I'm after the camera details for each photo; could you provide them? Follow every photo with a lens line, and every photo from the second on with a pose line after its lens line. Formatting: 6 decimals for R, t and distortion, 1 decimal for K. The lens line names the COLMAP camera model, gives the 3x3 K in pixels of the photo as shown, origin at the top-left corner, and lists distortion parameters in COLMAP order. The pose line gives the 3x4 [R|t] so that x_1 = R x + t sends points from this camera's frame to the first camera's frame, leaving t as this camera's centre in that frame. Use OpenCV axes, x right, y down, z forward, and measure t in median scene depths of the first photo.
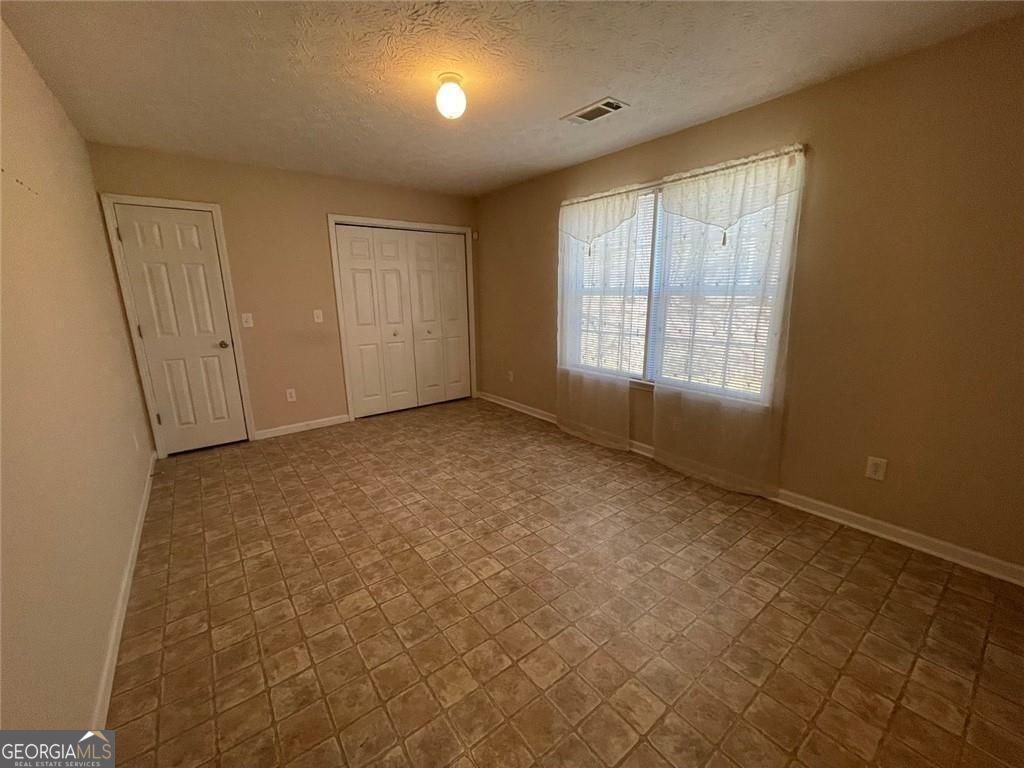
lens RADIAL K [[426.3, 0, 518.8], [0, 426.3, 379.1], [0, 0, 1]] dist [0.002028, -0.000455]
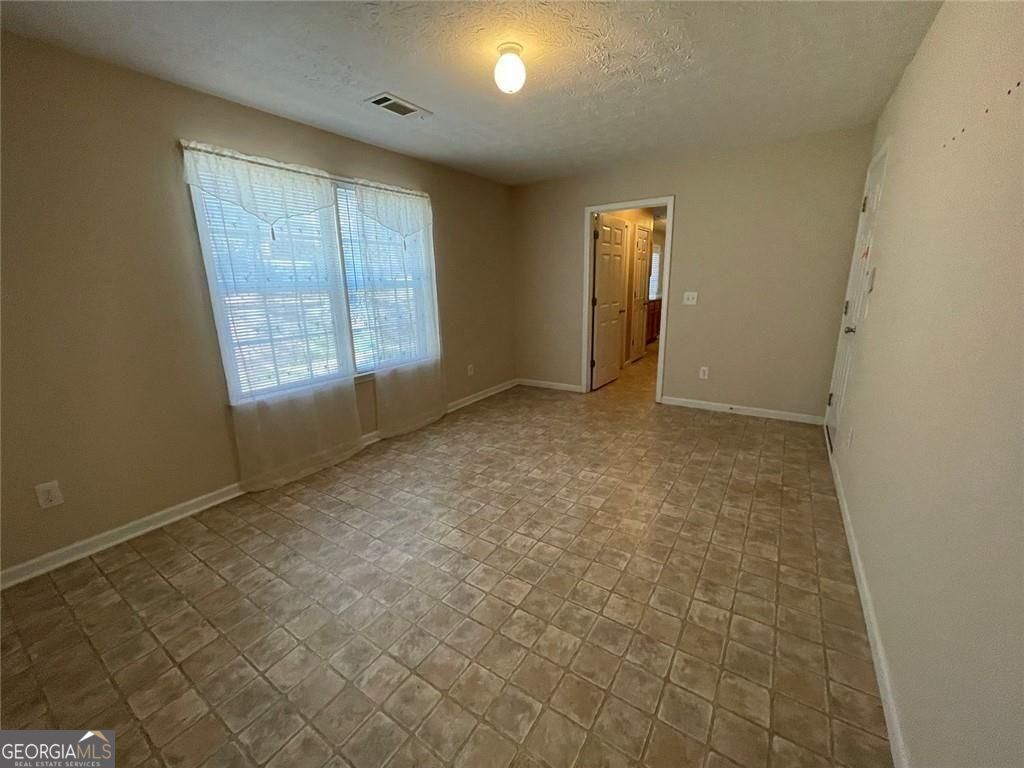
lens RADIAL K [[426.3, 0, 478.8], [0, 426.3, 391.8], [0, 0, 1]] dist [0.002028, -0.000455]
pose [[-0.291451, -0.223314, 0.930154, -0.895279], [0.226082, 0.928741, 0.293815, -0.229628], [-0.929485, 0.295924, -0.220195, 1.150855]]
